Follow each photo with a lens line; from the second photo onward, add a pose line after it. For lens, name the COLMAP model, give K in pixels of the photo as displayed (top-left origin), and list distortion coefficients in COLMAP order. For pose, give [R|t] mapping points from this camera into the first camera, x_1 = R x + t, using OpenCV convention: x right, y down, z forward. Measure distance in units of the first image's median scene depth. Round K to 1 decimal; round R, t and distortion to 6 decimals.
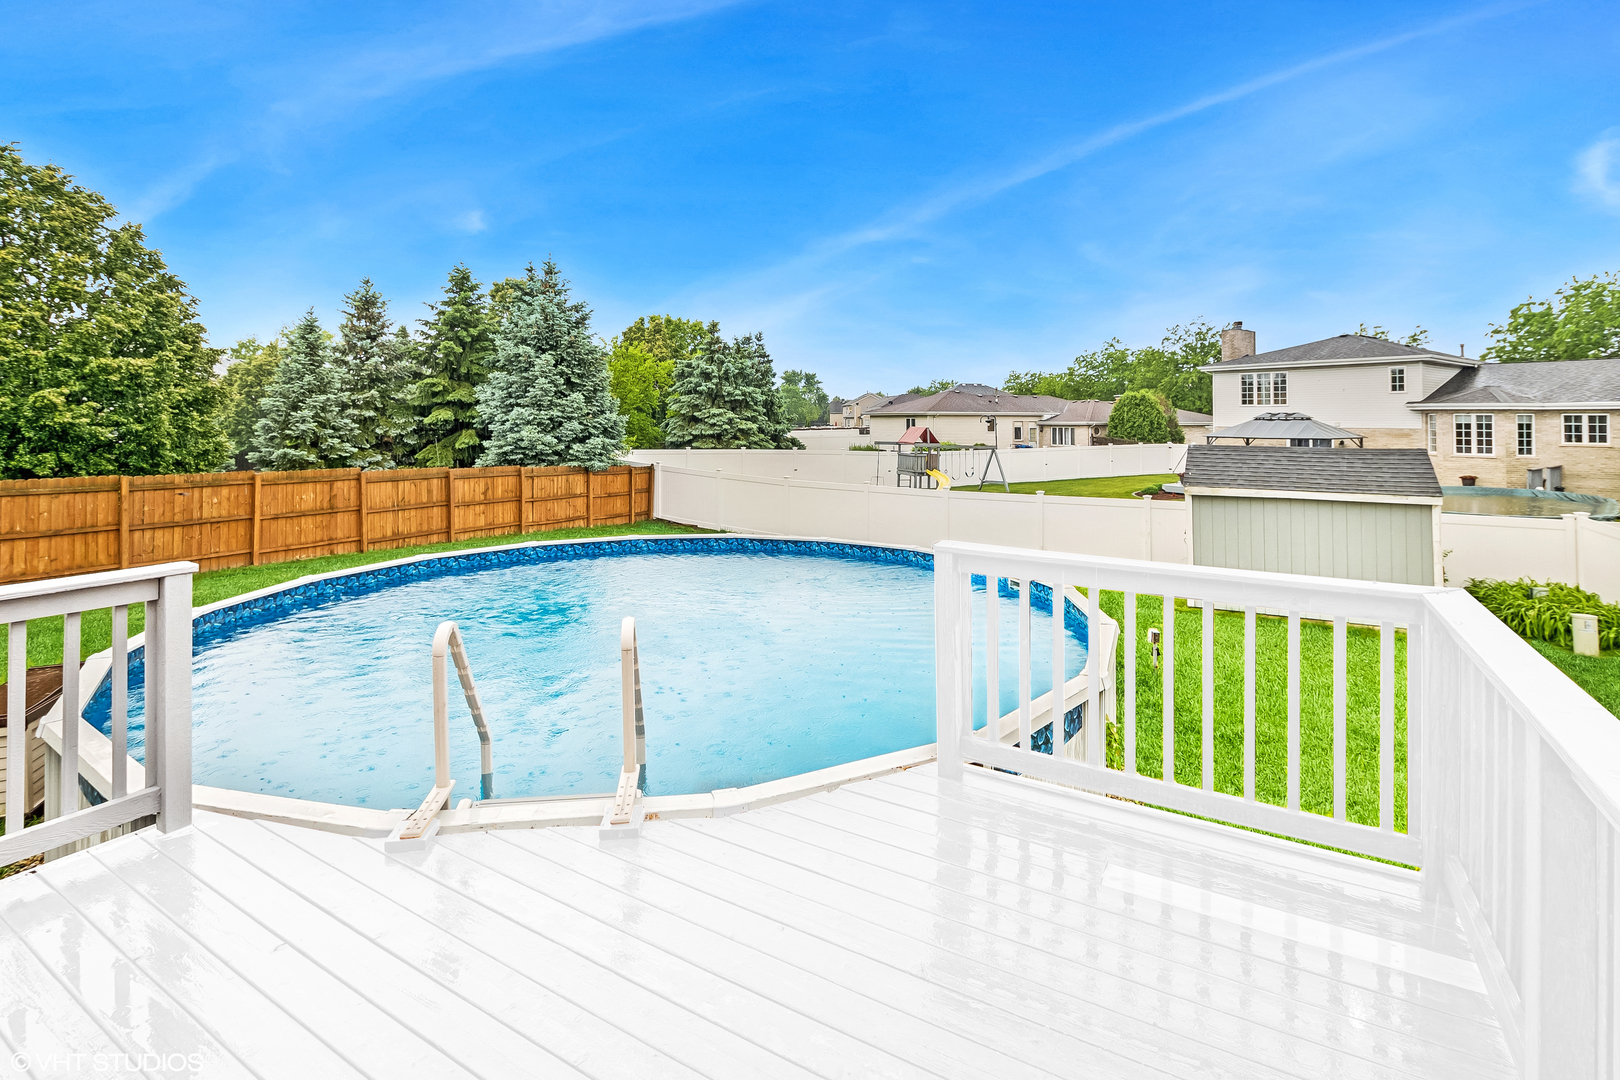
lens RADIAL K [[758.6, 0, 812.3], [0, 758.6, 421.4], [0, 0, 1]] dist [-0.011018, 0.000285]
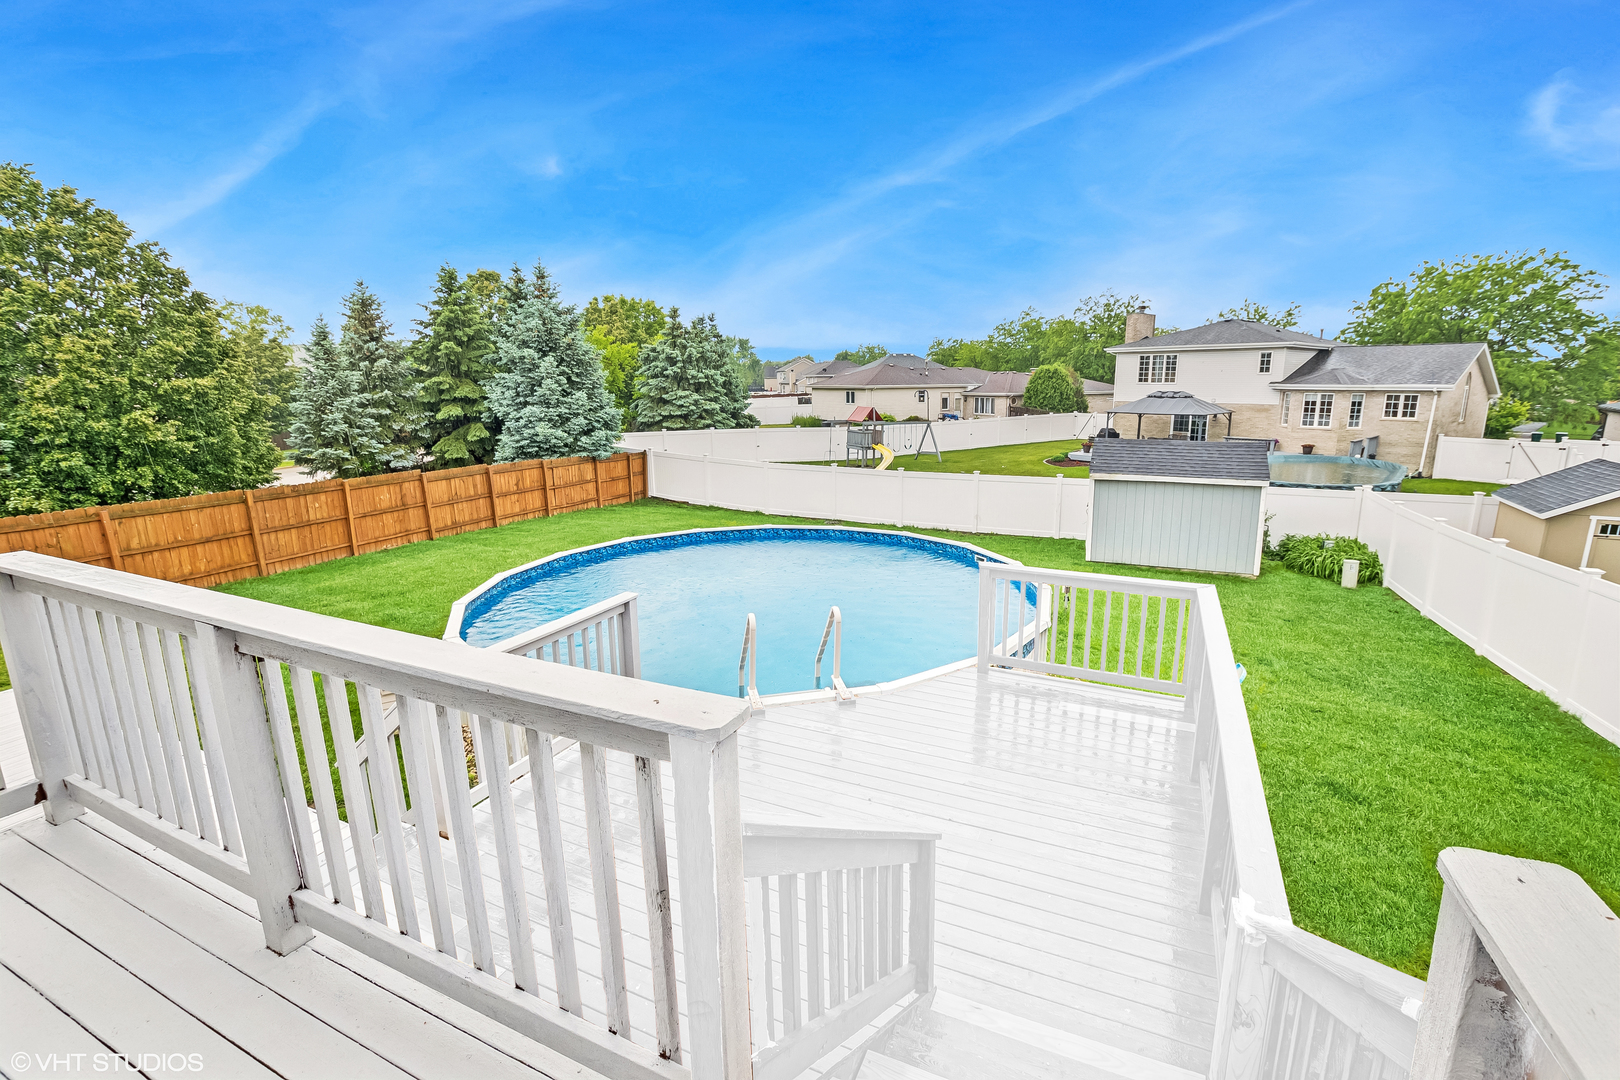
lens RADIAL K [[711.8, 0, 810.0], [0, 711.8, 540.0], [0, 0, 1]] dist [0.000186, -0.000012]
pose [[0.995447, -0.033324, 0.089300, -0.061071], [0.013066, 0.975756, 0.218472, -0.042923], [-0.094415, -0.216311, 0.971749, -0.104533]]
